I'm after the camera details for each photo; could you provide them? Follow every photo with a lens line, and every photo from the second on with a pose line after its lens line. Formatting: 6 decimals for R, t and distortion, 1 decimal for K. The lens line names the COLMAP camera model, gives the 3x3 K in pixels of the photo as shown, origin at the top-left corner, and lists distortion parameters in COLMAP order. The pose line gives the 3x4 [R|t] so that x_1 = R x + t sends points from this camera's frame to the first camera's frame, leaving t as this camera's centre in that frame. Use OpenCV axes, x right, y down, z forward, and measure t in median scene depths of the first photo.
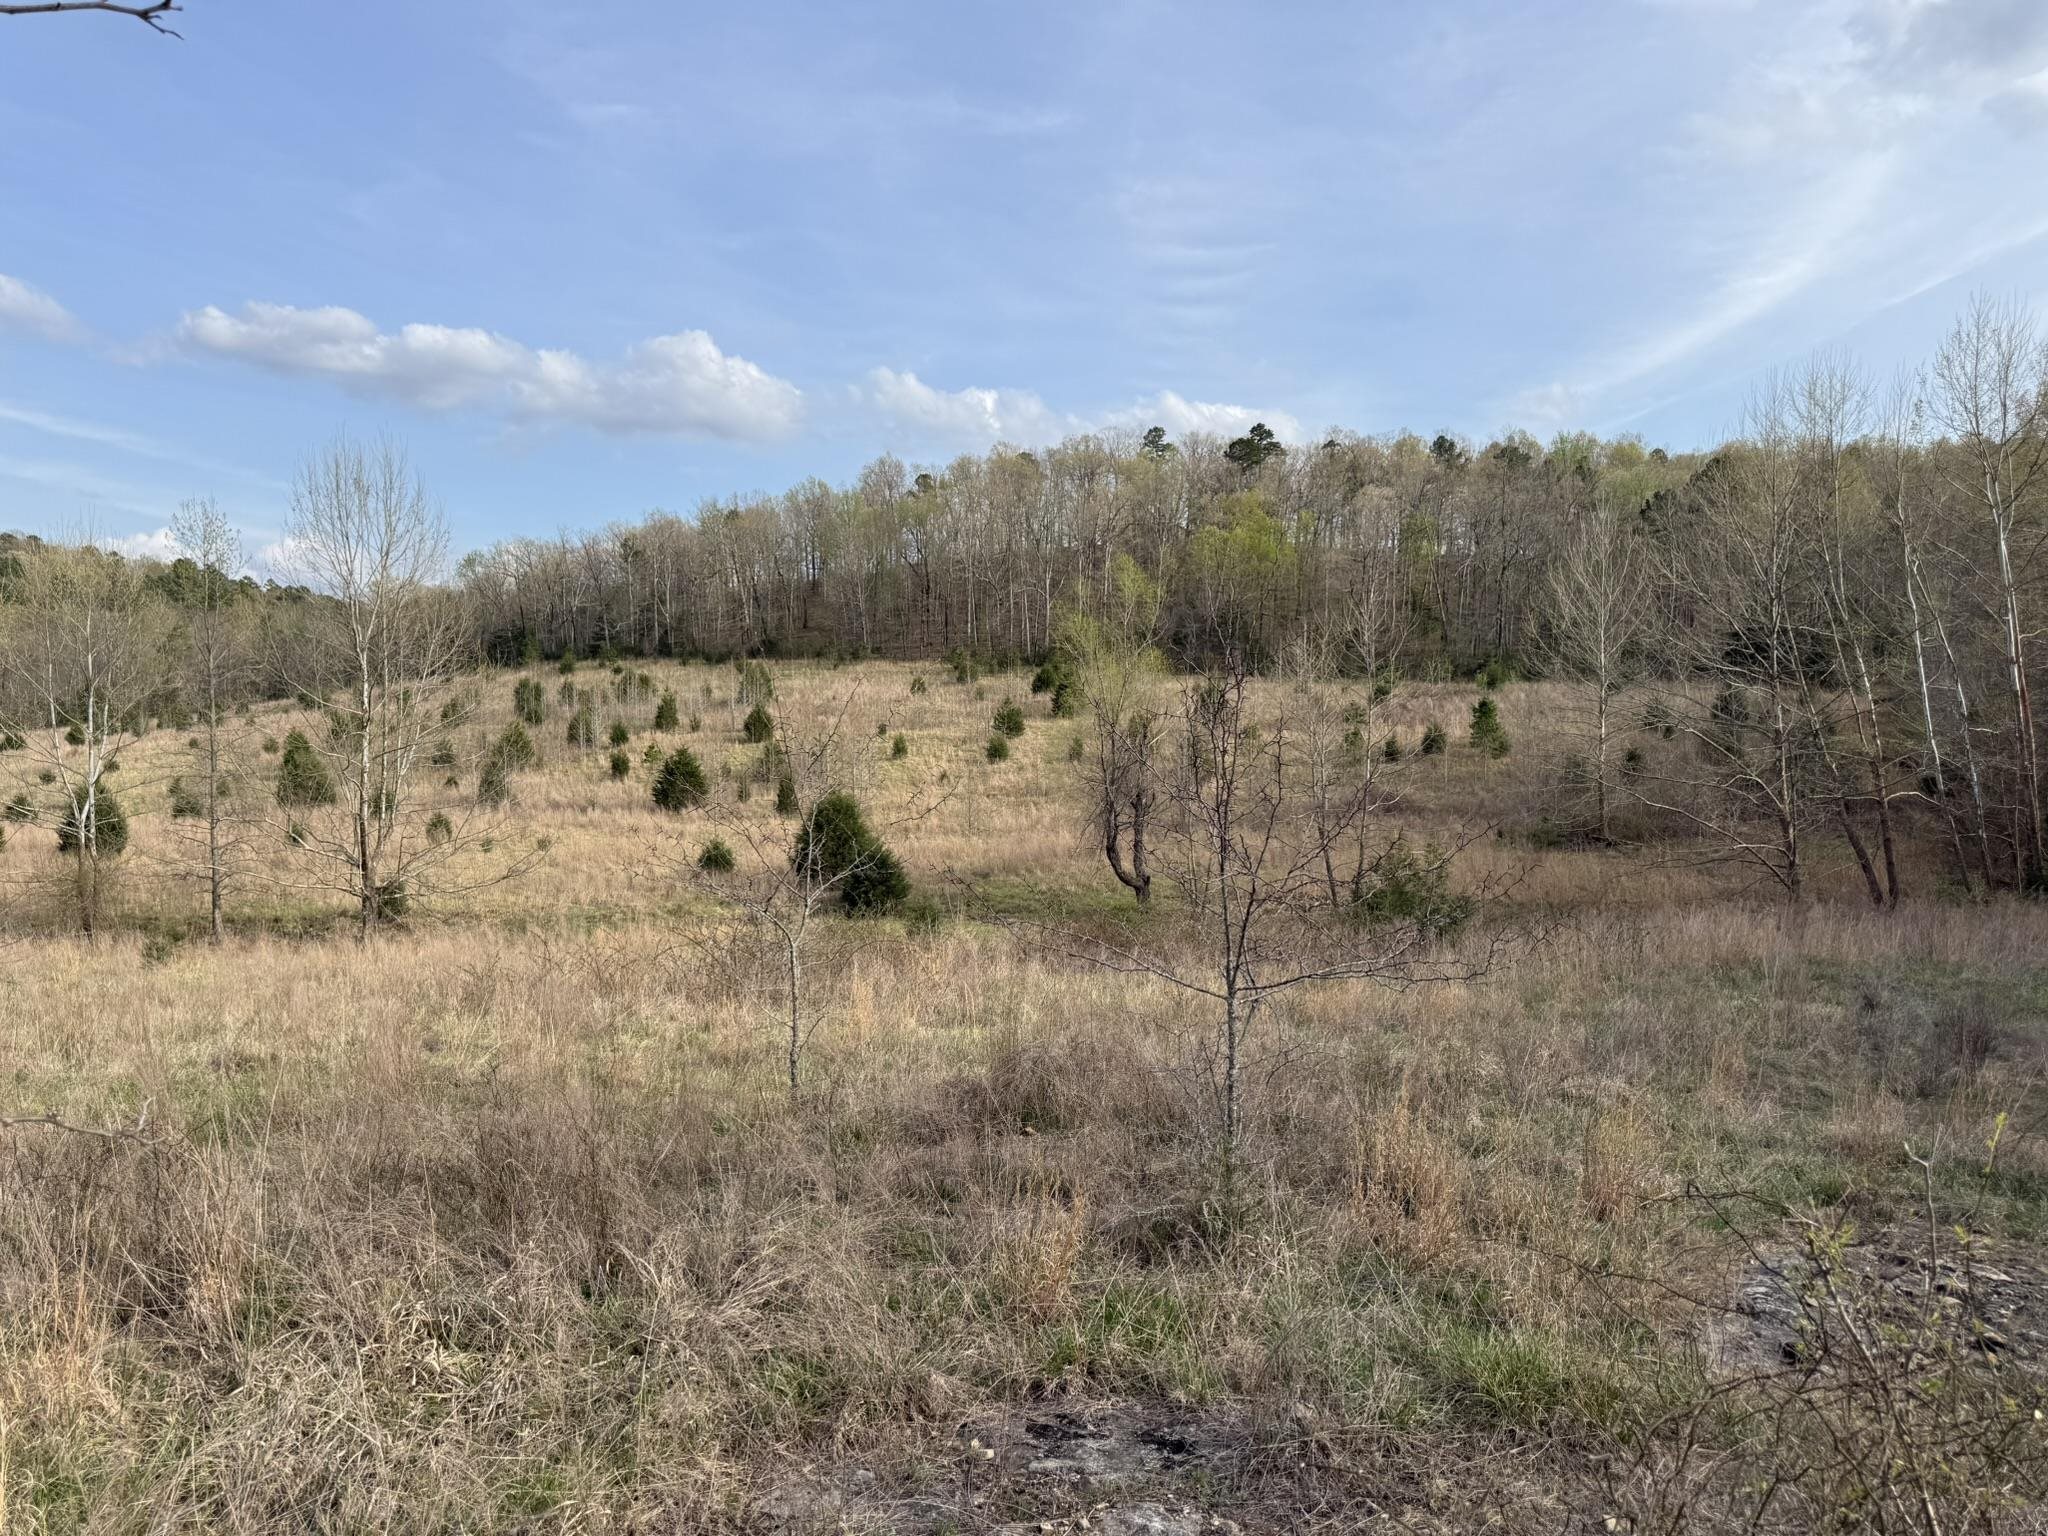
lens RADIAL K [[1435.9, 0, 1024.0], [0, 1435.9, 768.0], [0, 0, 1]] dist [0.072529, -0.000381]
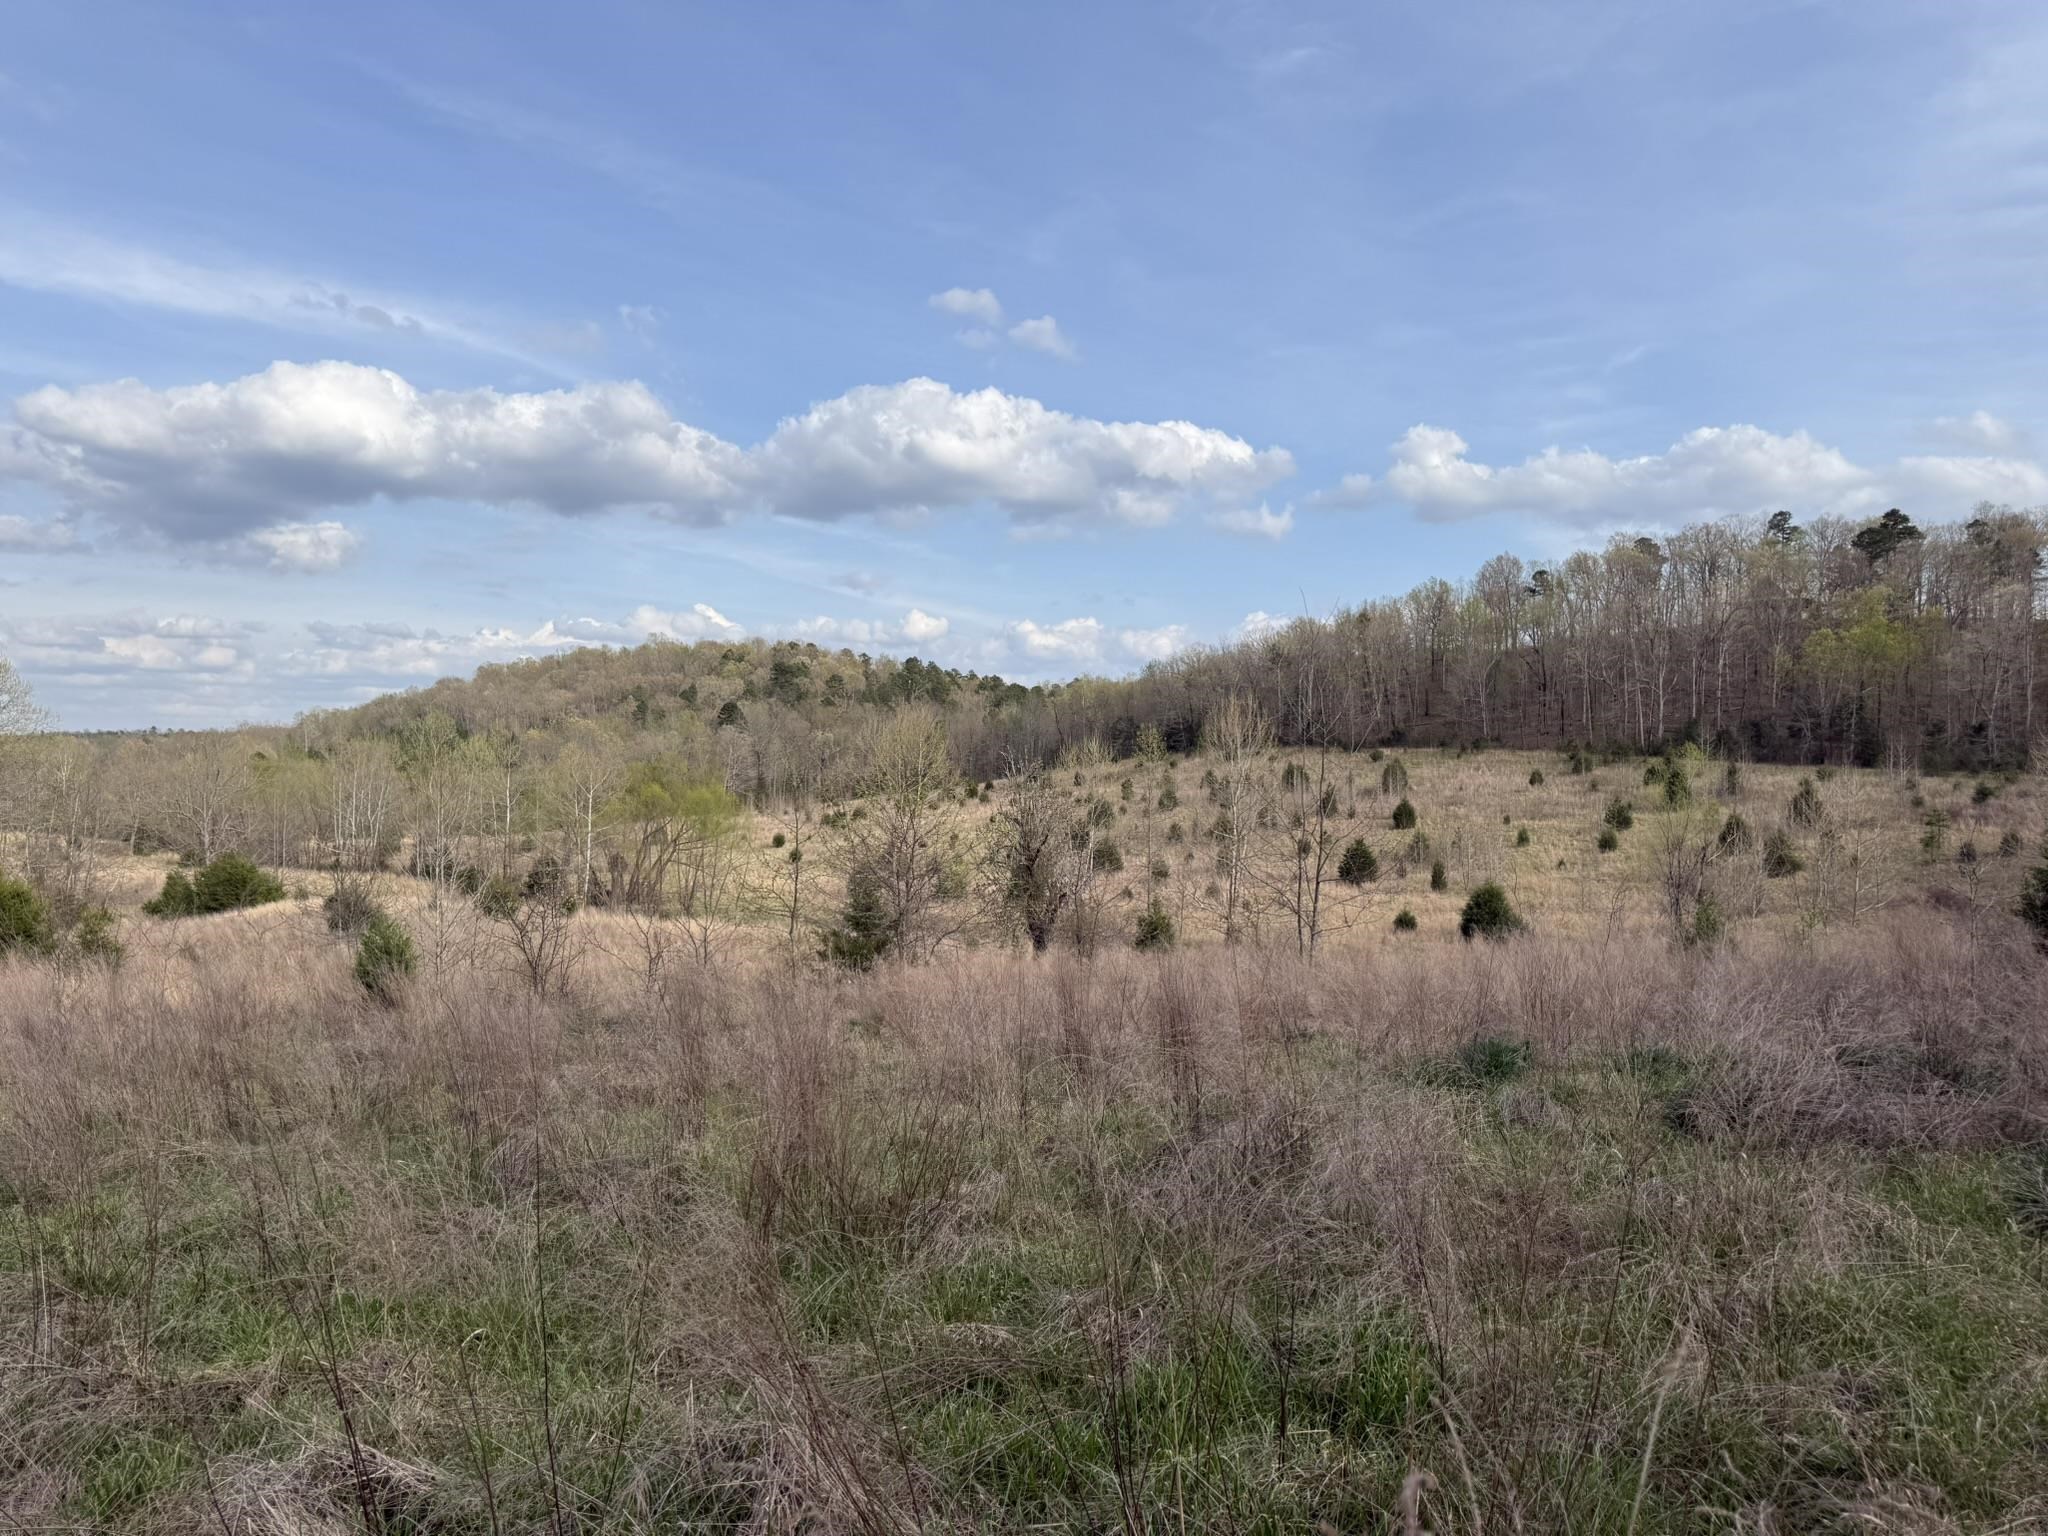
lens RADIAL K [[1445.3, 0, 1024.0], [0, 1445.3, 768.0], [0, 0, 1]] dist [-0.022035, -0.000916]
pose [[0.917350, 0.003880, -0.398064, 0.008817], [-0.020773, 0.999057, -0.038134, -0.011987], [0.397540, 0.043251, 0.916565, -0.212820]]
